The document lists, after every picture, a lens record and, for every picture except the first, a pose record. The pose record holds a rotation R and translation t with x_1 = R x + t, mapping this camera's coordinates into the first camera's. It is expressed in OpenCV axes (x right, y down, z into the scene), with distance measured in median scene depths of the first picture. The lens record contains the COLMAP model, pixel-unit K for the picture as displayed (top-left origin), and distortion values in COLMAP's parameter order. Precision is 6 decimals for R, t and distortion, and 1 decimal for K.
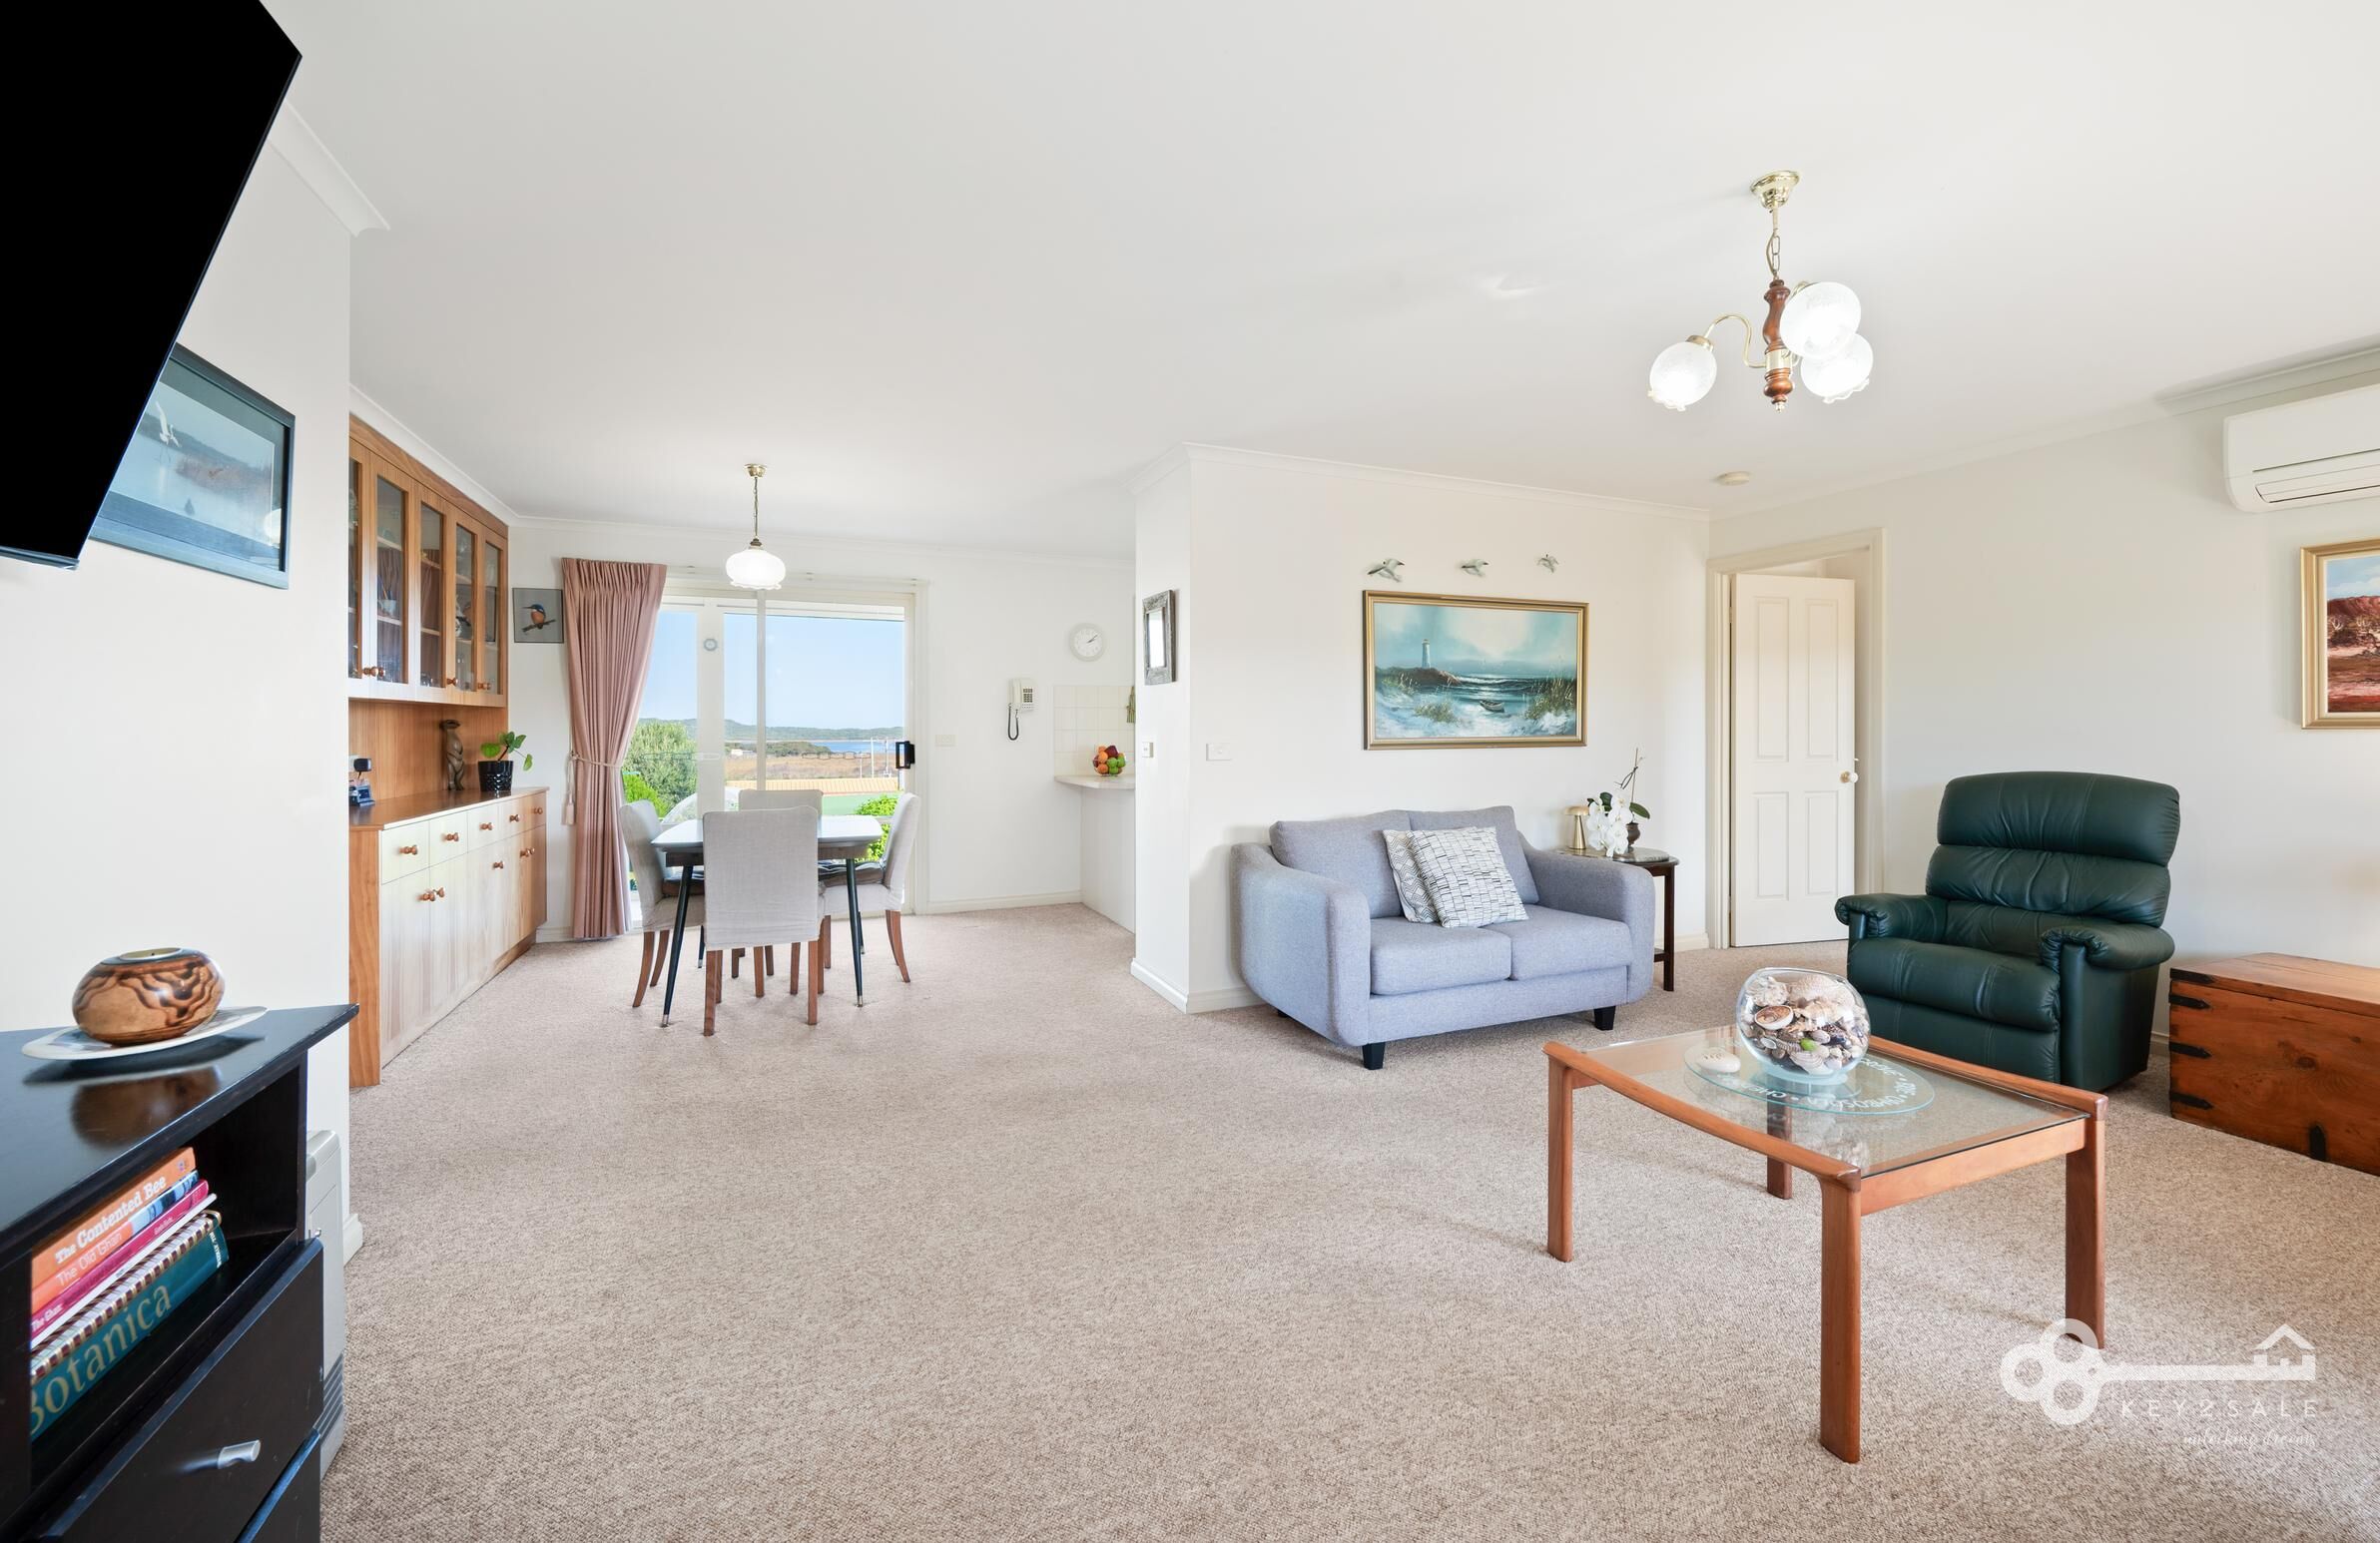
lens RADIAL K [[957.7, 0, 1253.4], [0, 957.7, 737.0], [0, 0, 1]] dist [-0.020054, 0.000018]
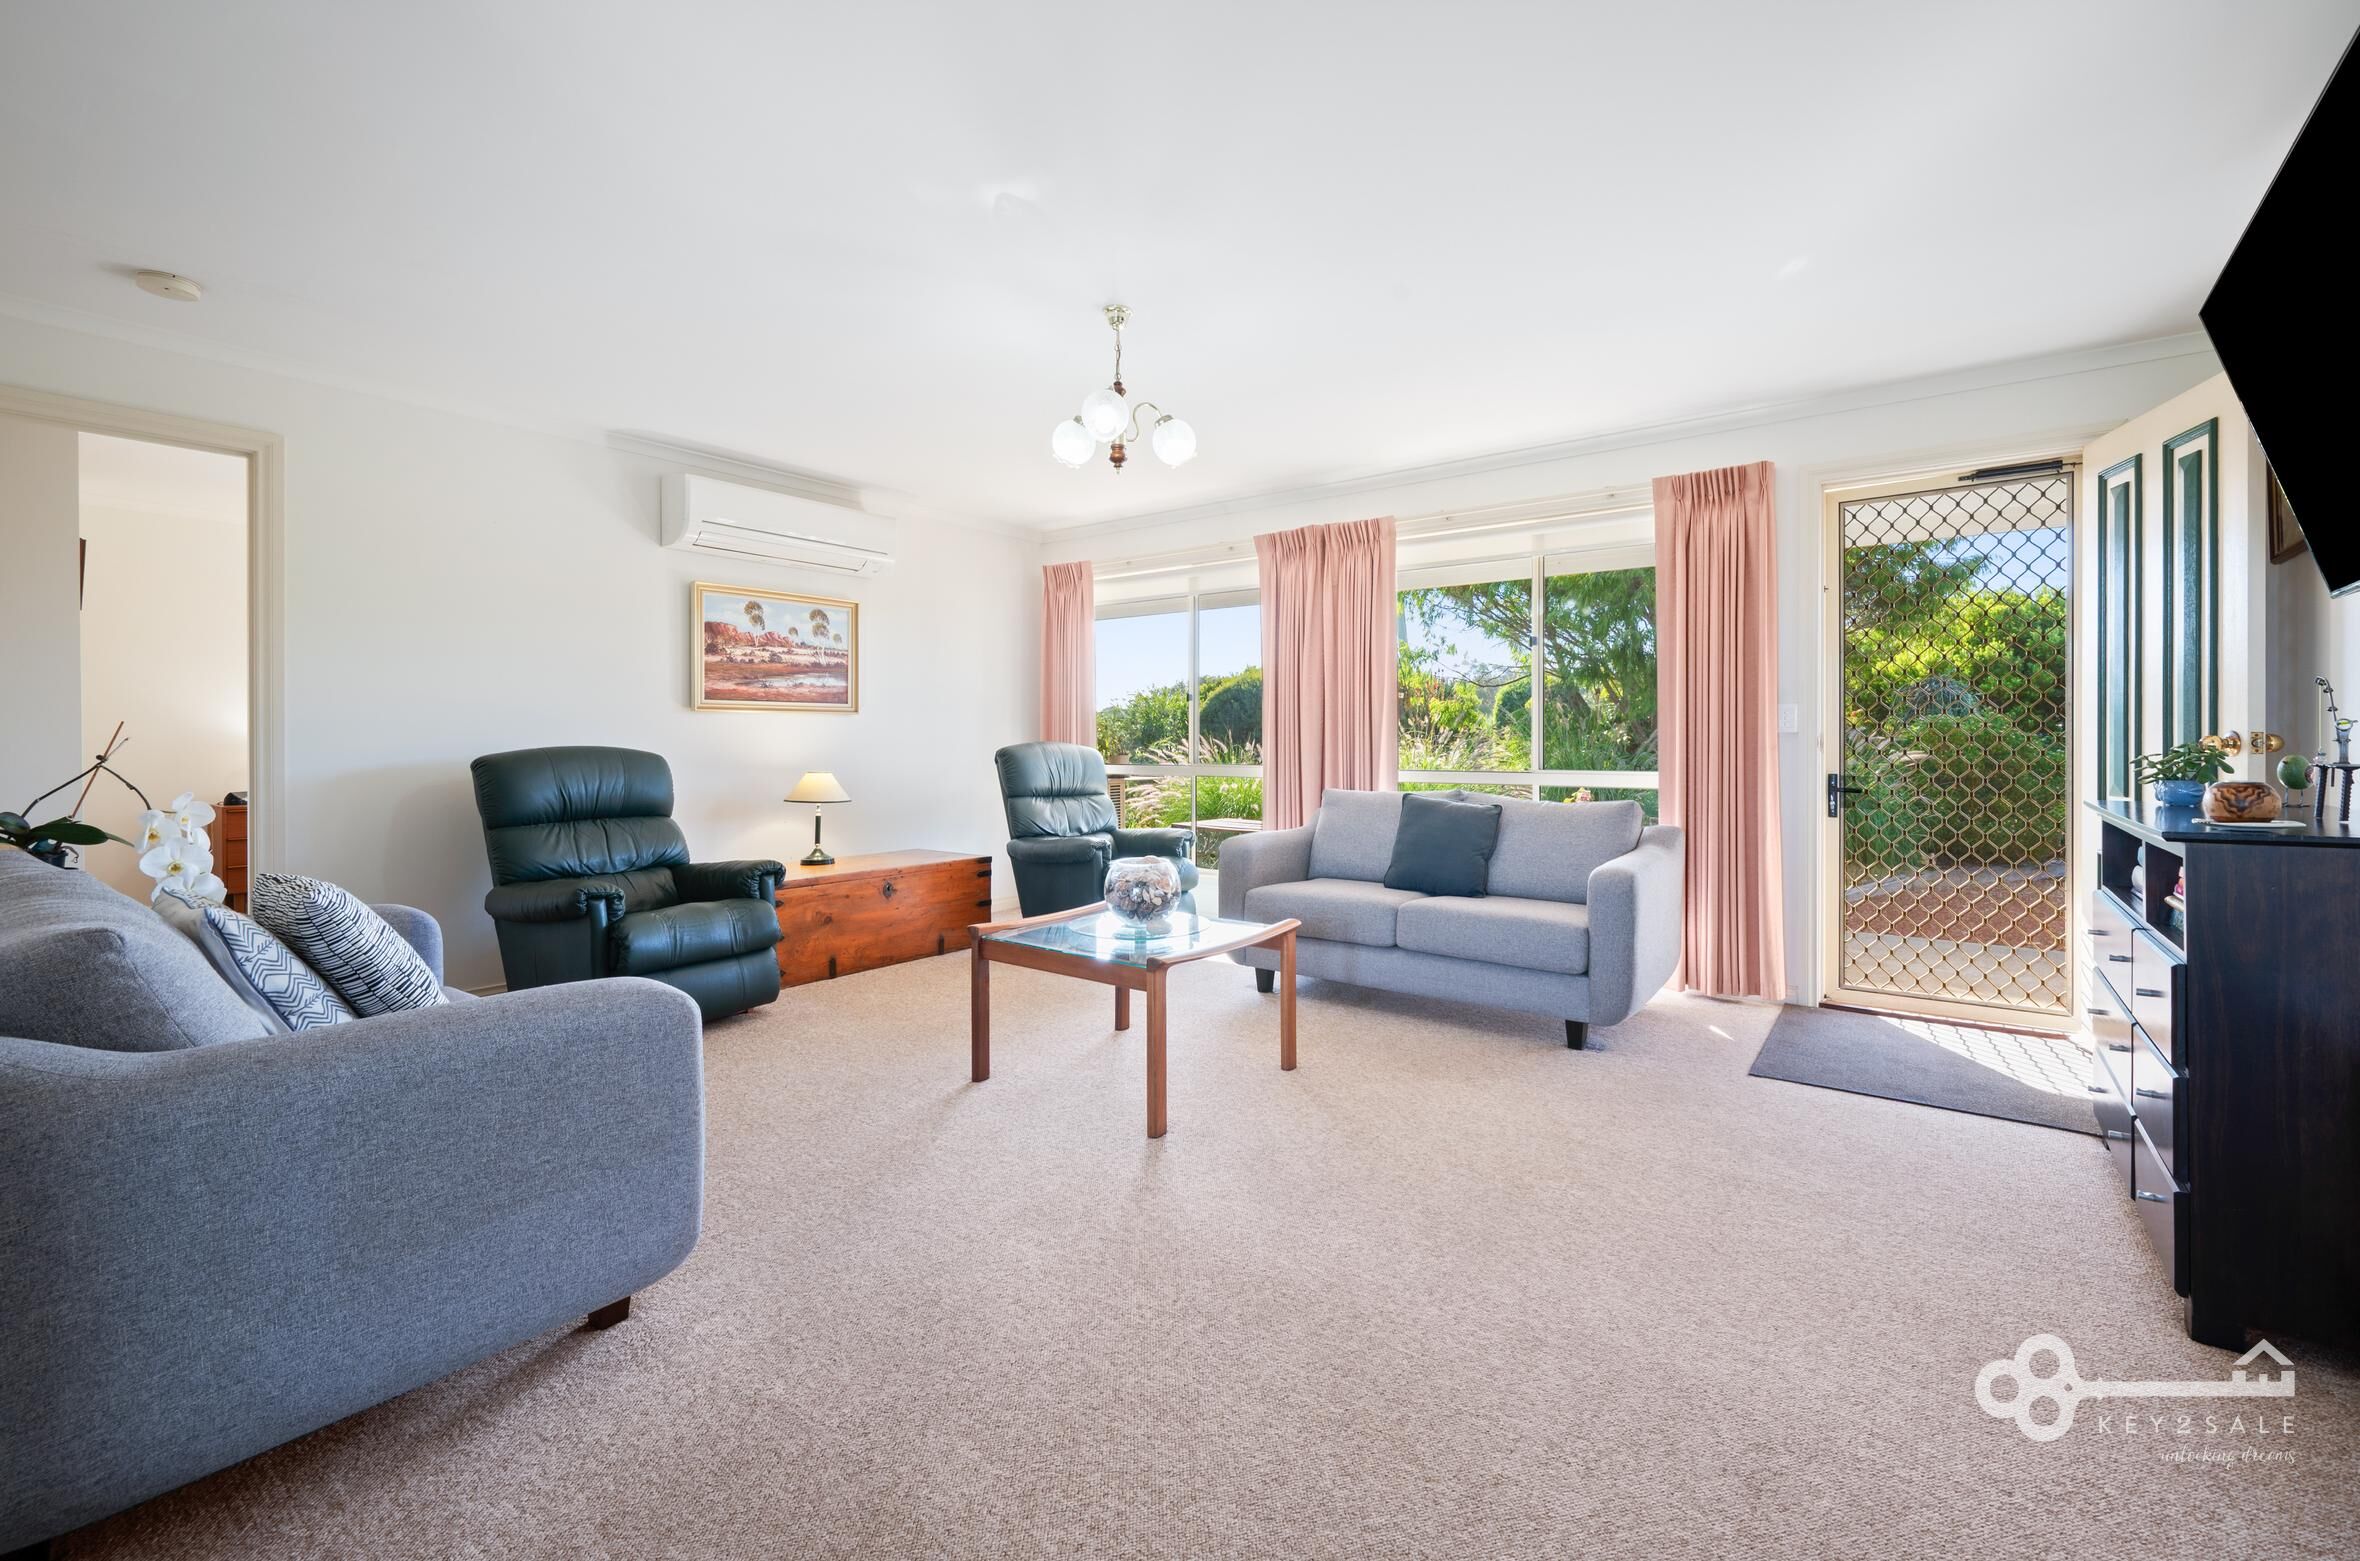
lens RADIAL K [[996.1, 0, 1178.1], [0, 996.1, 743.3], [0, 0, 1]] dist [-0.001109, 0.000037]
pose [[-0.464489, -0.004667, 0.885567, -0.576740], [0.001976, 0.999978, 0.006306, 0.034691], [-0.885577, 0.004679, -0.464470, 1.131397]]
